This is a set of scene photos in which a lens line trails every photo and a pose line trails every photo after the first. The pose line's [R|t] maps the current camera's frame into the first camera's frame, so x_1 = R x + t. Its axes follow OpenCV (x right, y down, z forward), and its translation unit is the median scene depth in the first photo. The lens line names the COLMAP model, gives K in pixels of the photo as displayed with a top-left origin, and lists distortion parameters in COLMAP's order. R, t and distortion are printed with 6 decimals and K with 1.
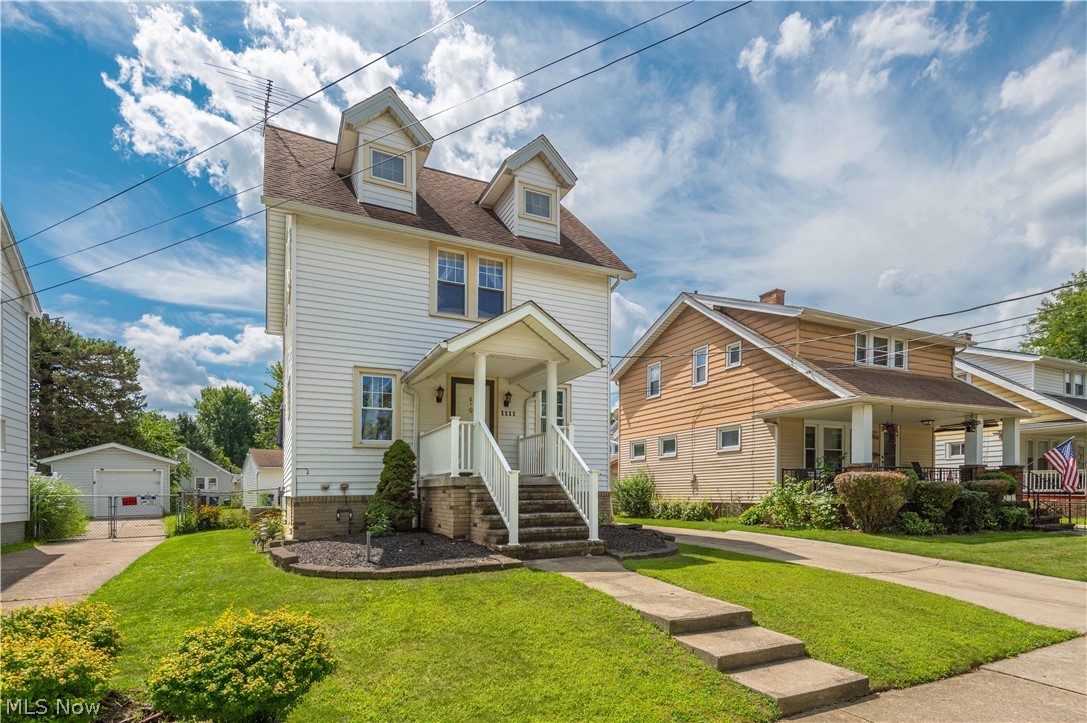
lens RADIAL K [[586.6, 0, 573.1], [0, 586.6, 512.1], [0, 0, 1]] dist [0.014974, -0.001936]
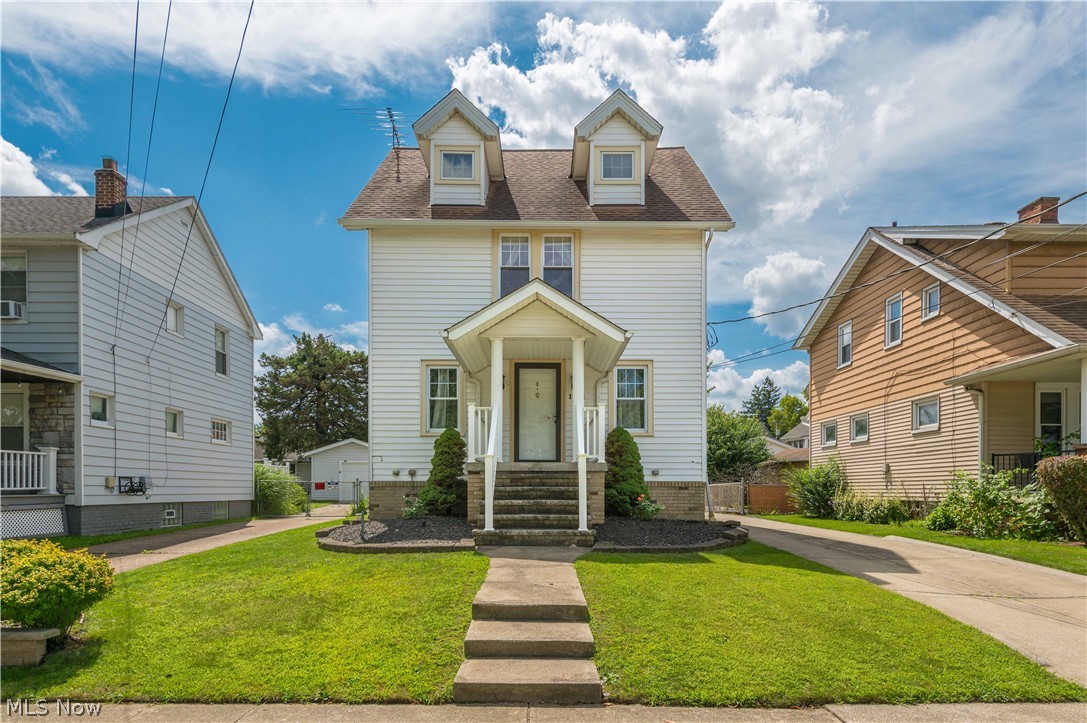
lens RADIAL K [[655.3, 0, 543.8], [0, 655.3, 508.6], [0, 0, 1]] dist [0.023757, -0.013420]
pose [[0.880145, 0.029900, -0.473762, 0.273156], [-0.031667, 0.999489, 0.004249, 0.006783], [0.473647, 0.011263, 0.880643, 0.040390]]
